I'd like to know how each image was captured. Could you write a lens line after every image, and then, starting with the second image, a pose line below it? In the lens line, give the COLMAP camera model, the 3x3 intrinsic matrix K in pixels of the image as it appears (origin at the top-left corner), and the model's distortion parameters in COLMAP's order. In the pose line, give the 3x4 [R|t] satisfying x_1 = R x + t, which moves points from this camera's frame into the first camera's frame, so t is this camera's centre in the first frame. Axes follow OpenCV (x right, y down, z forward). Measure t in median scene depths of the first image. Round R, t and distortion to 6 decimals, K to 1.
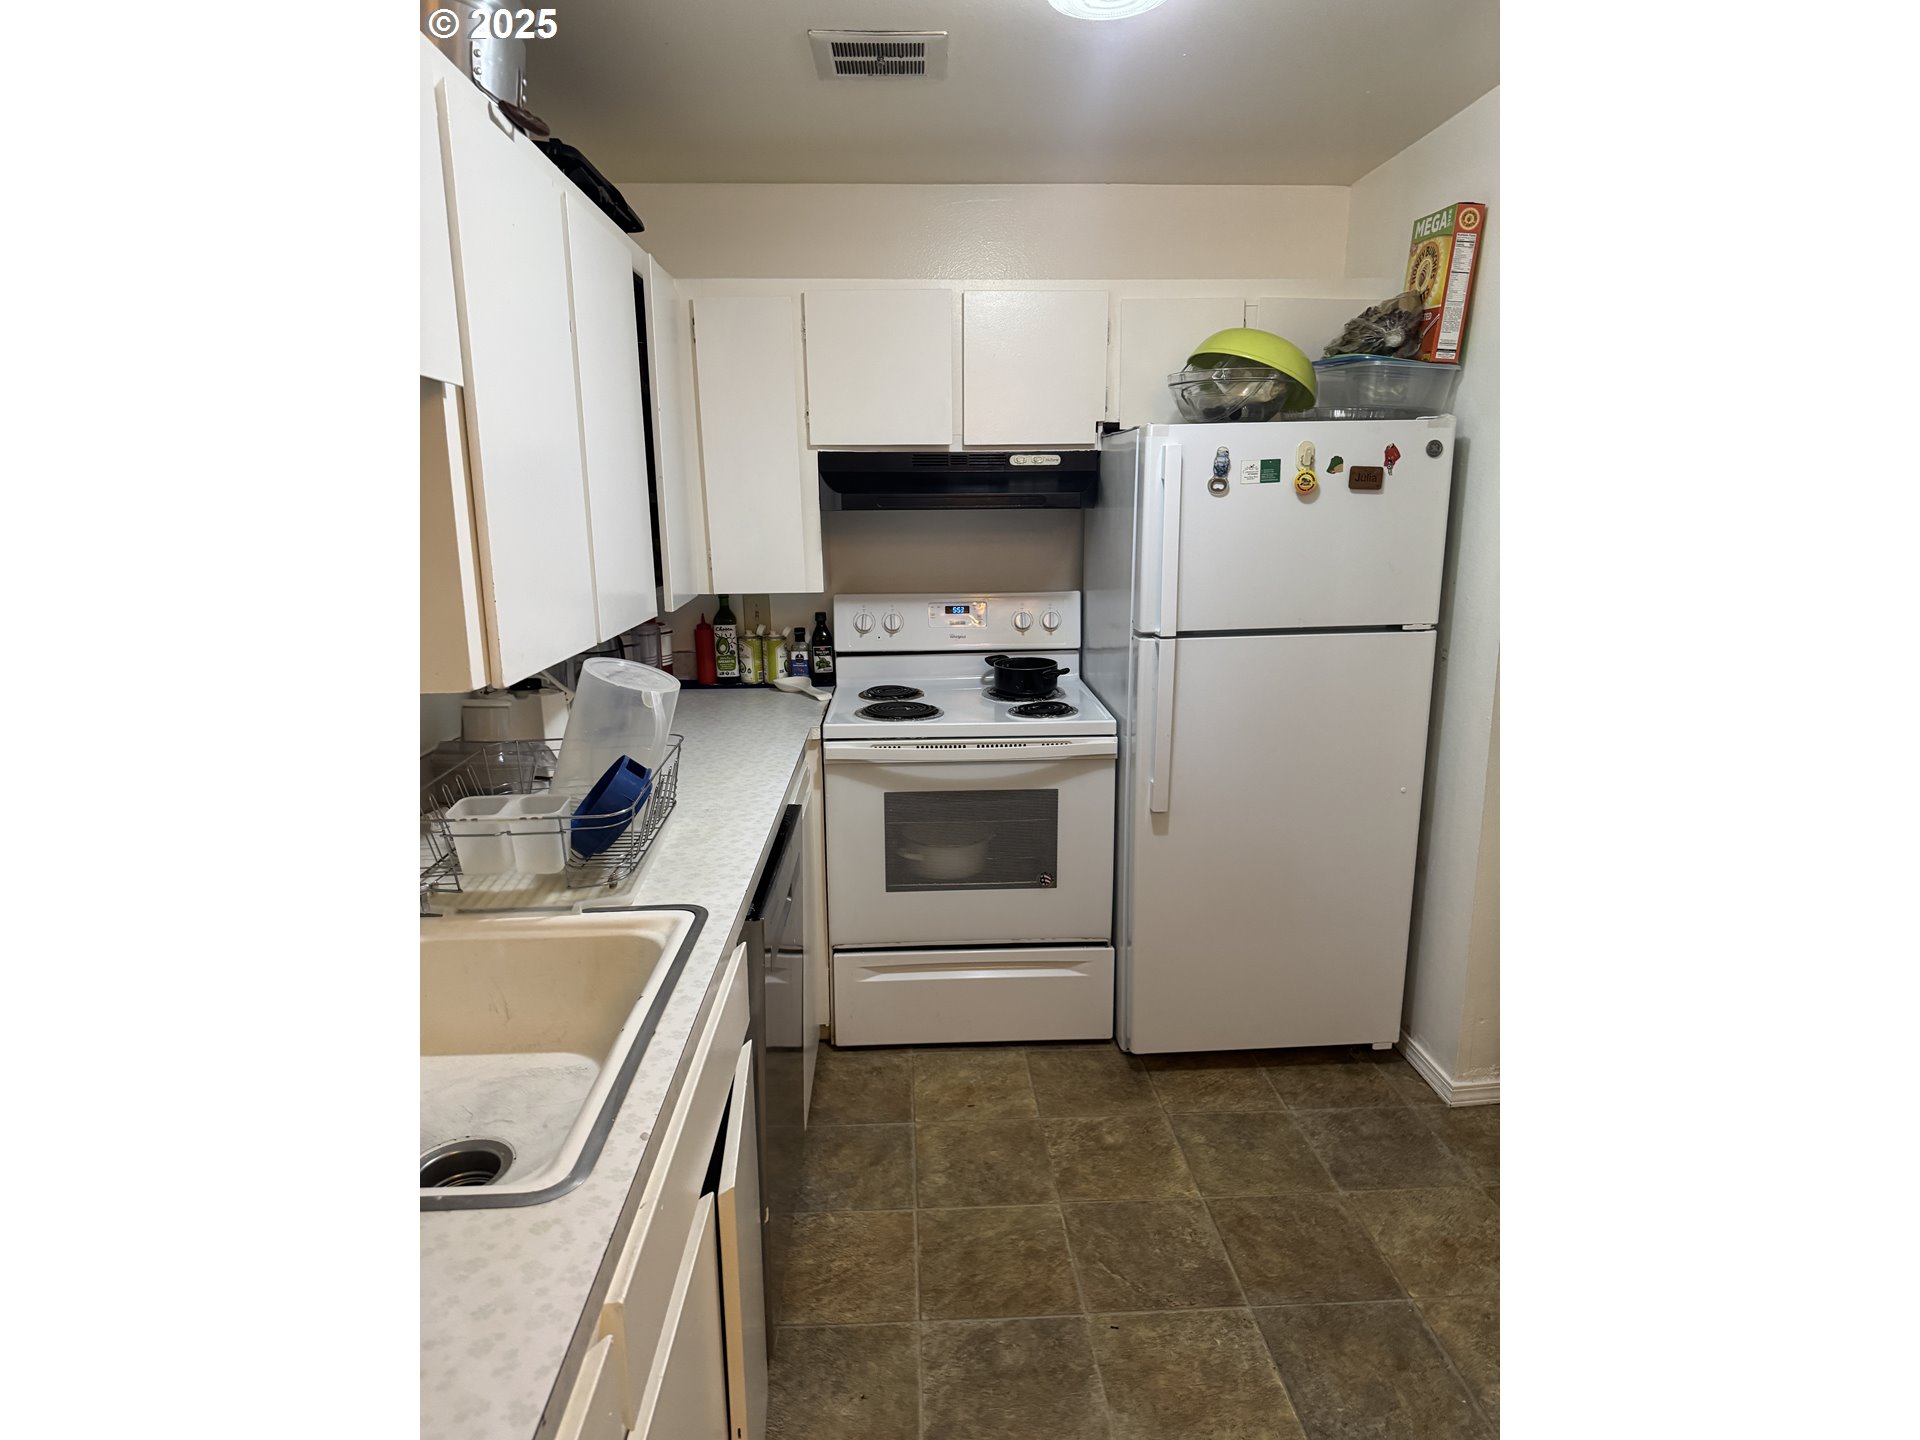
lens RADIAL K [[1005.5, 0, 949.9], [0, 1005.5, 726.1], [0, 0, 1]] dist [0.040154, -0.066328]
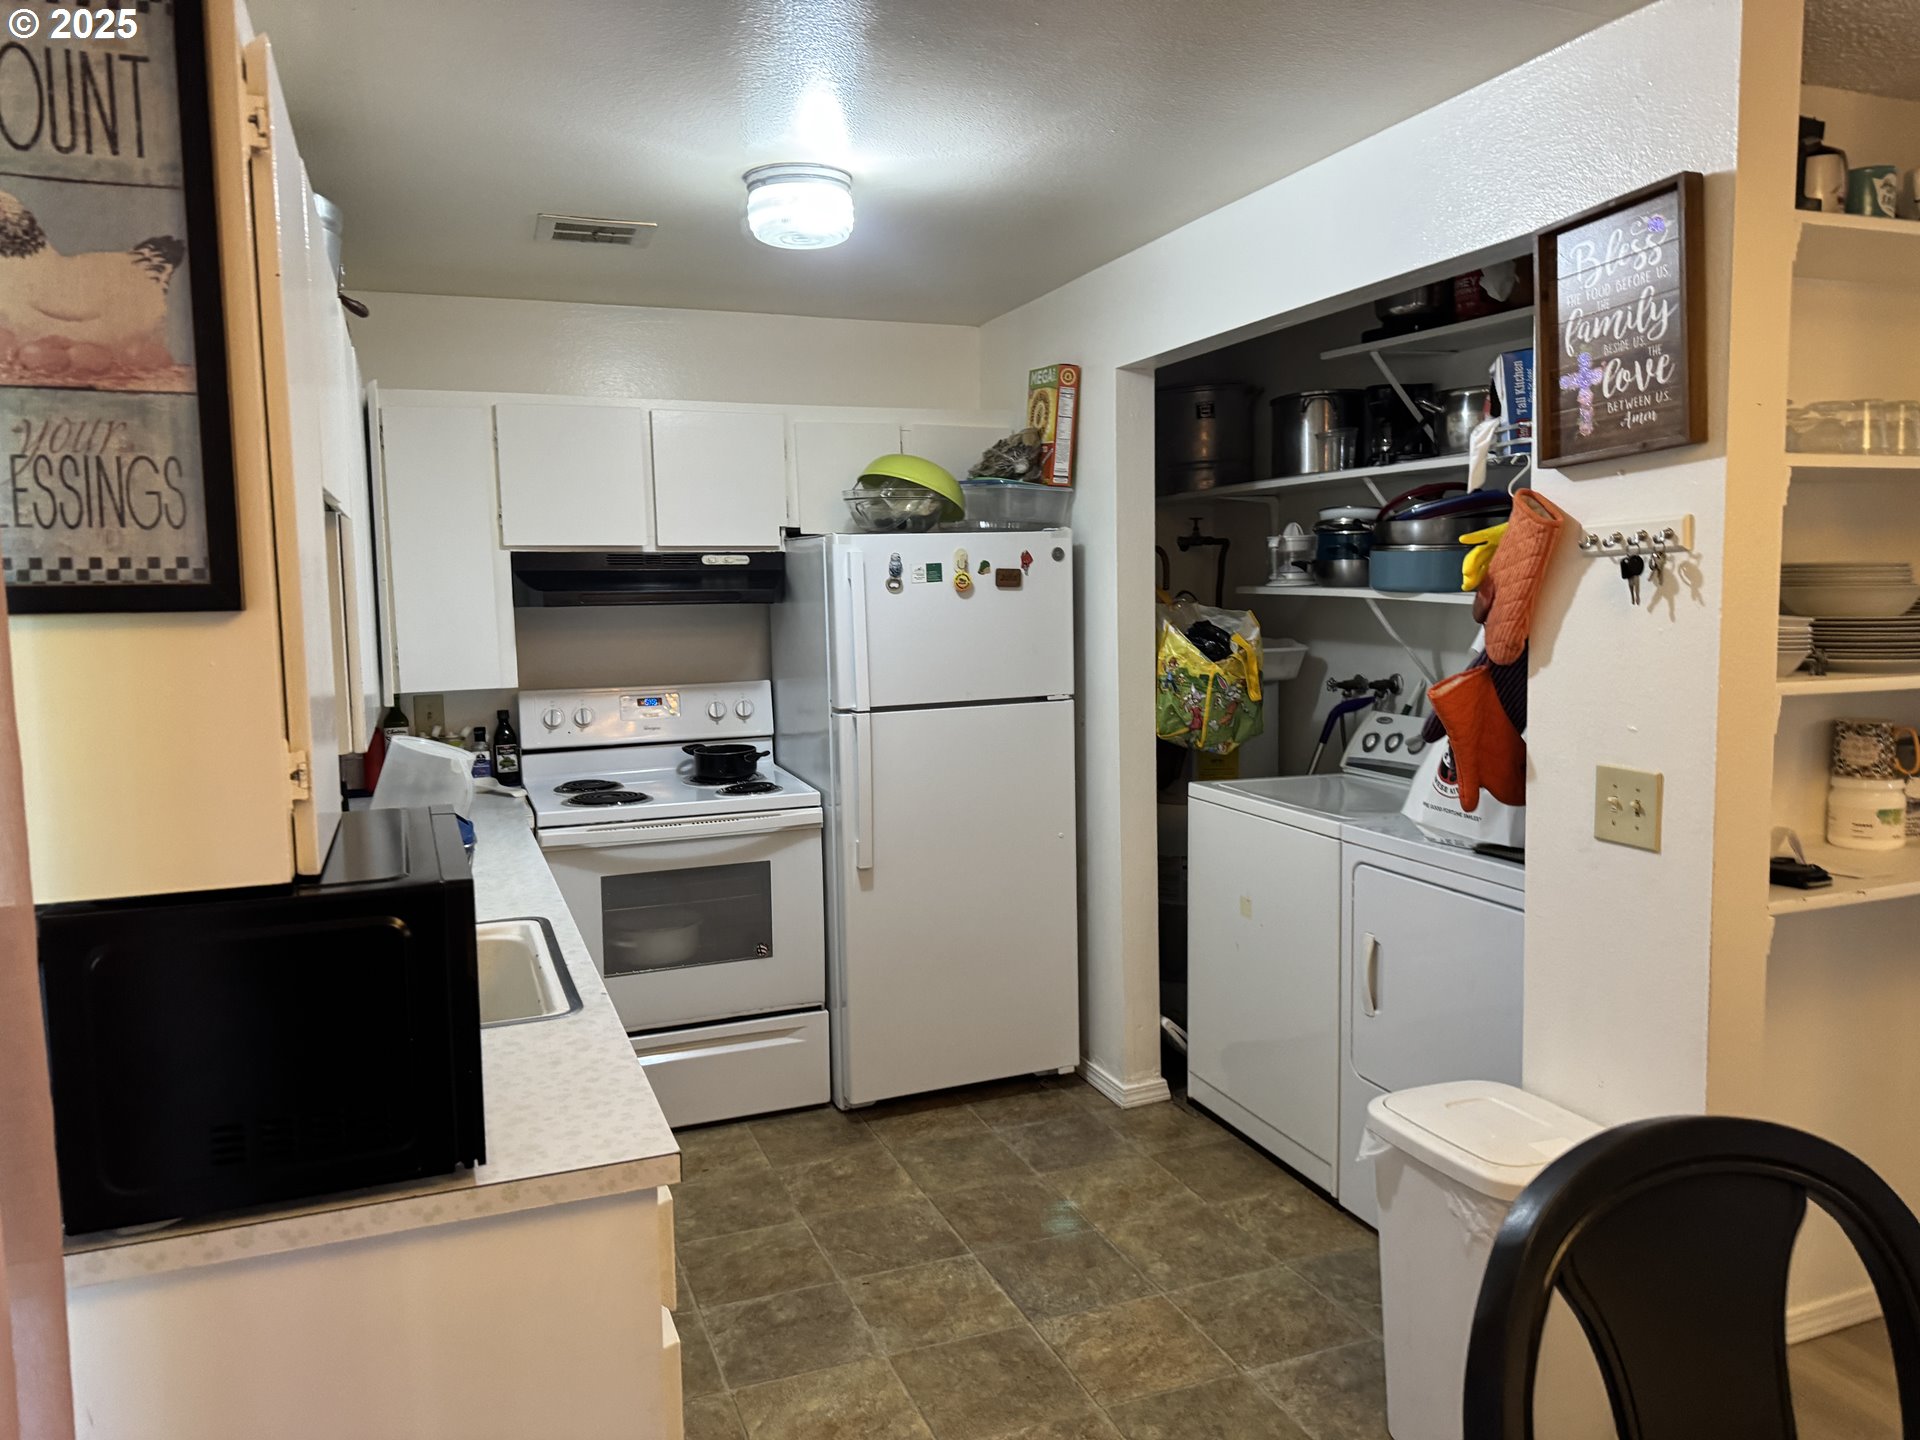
lens RADIAL K [[1336.8, 0, 960.0], [0, 1336.8, 720.0], [0, 0, 1]] dist [0.072992, -0.110825]
pose [[0.947046, -0.040704, 0.318507, -0.156775], [0.078933, 0.991007, -0.108053, 0.089879], [-0.311245, 0.127471, 0.941742, -0.454166]]
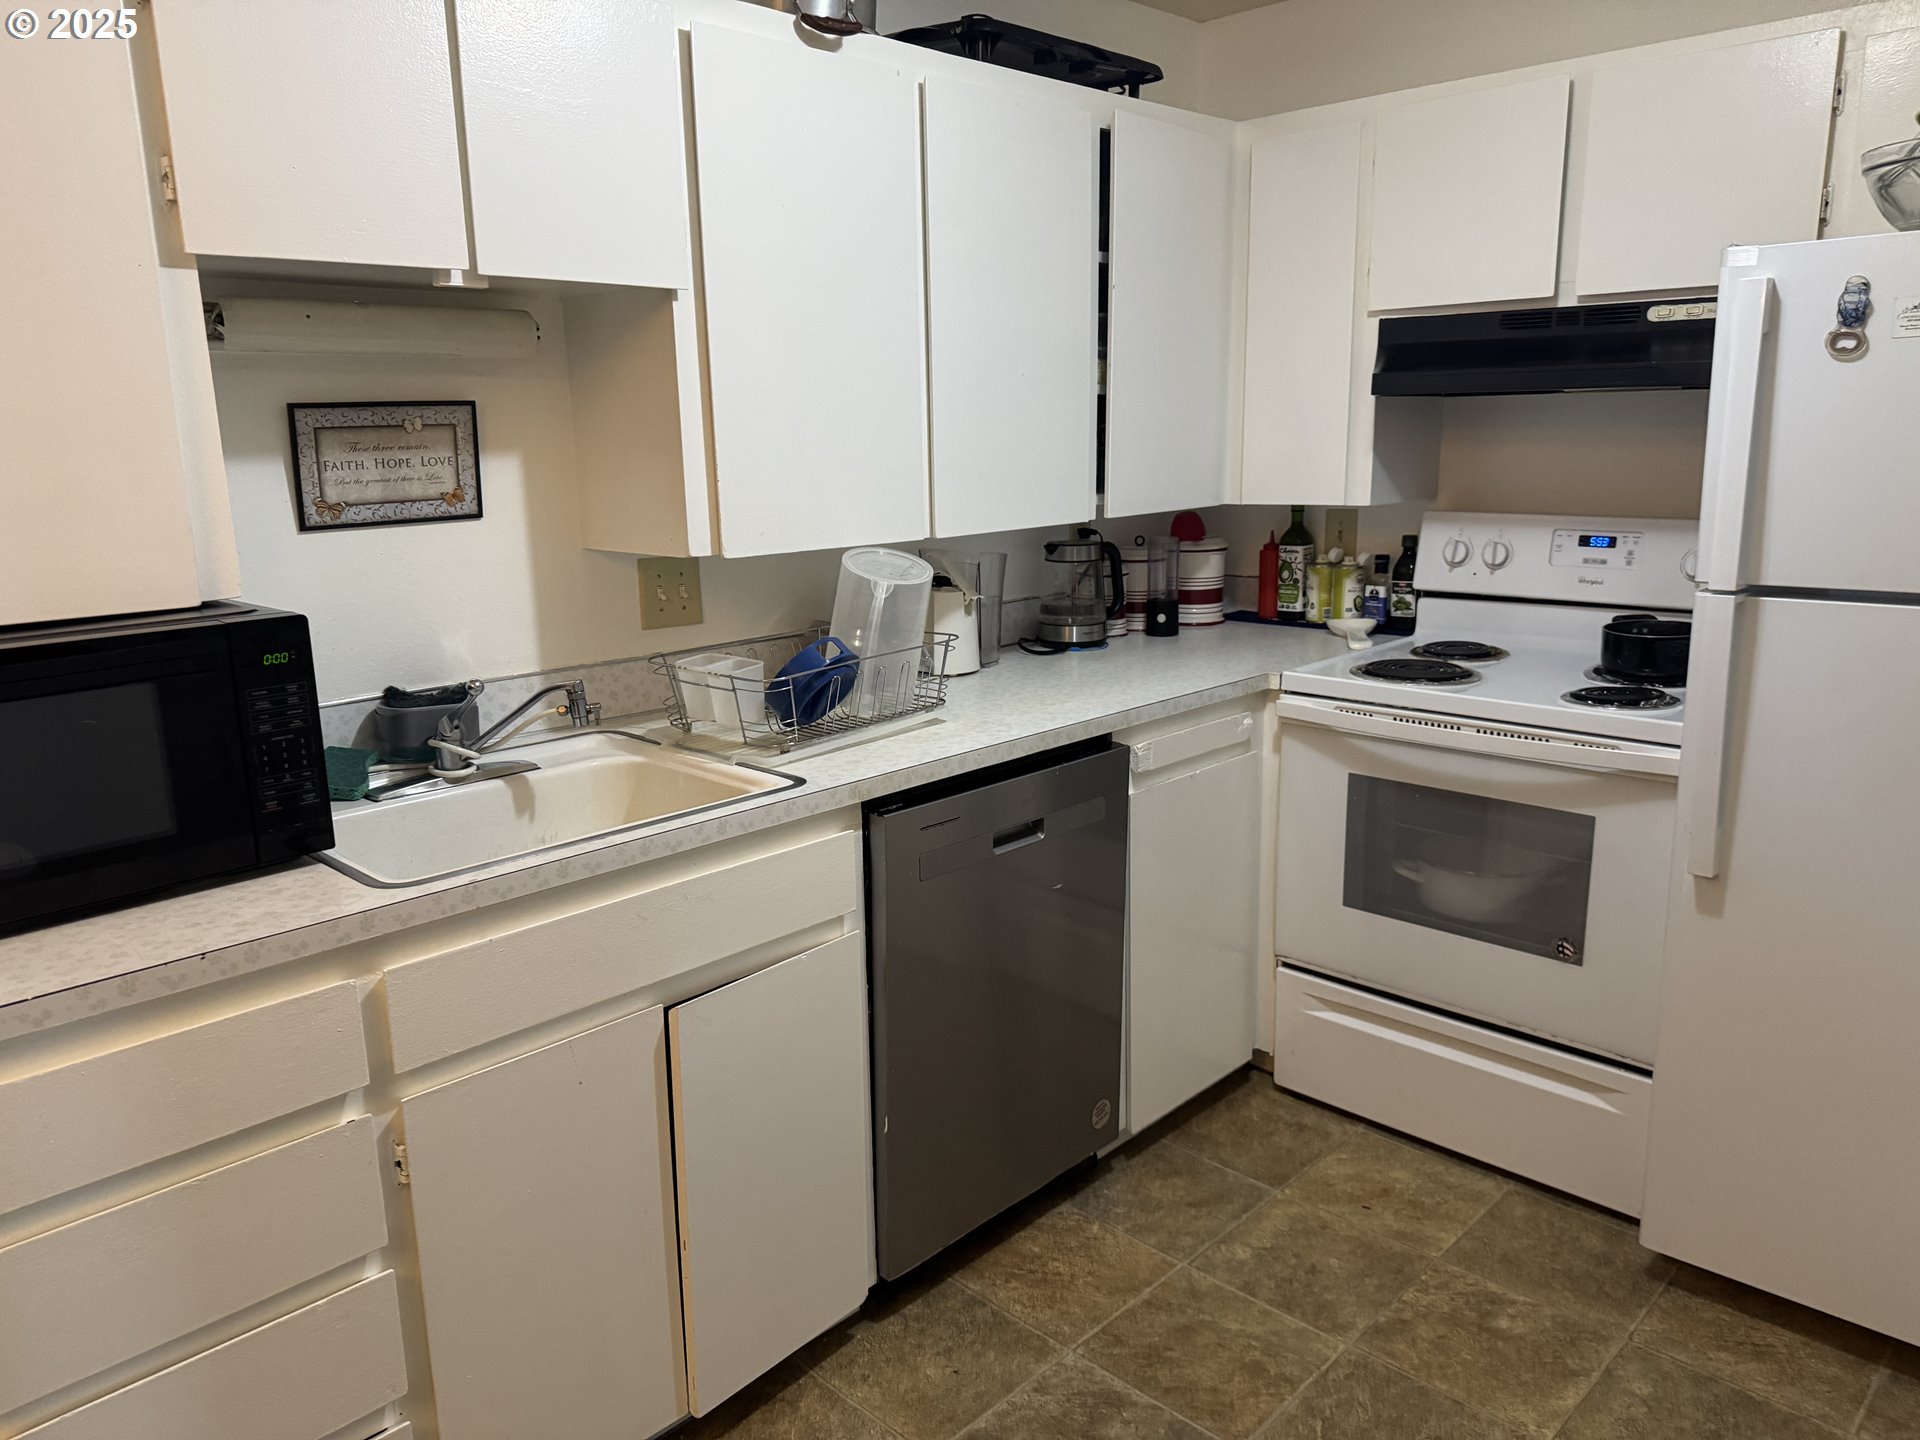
lens RADIAL K [[1360.0, 0, 959.1], [0, 1360.0, 730.2], [0, 0, 1]] dist [0.059906, -0.072881]
pose [[0.681866, 0.154047, -0.715073, 0.492714], [-0.139895, 0.986992, 0.079227, -0.005793], [0.717975, 0.046013, 0.694546, 0.076720]]
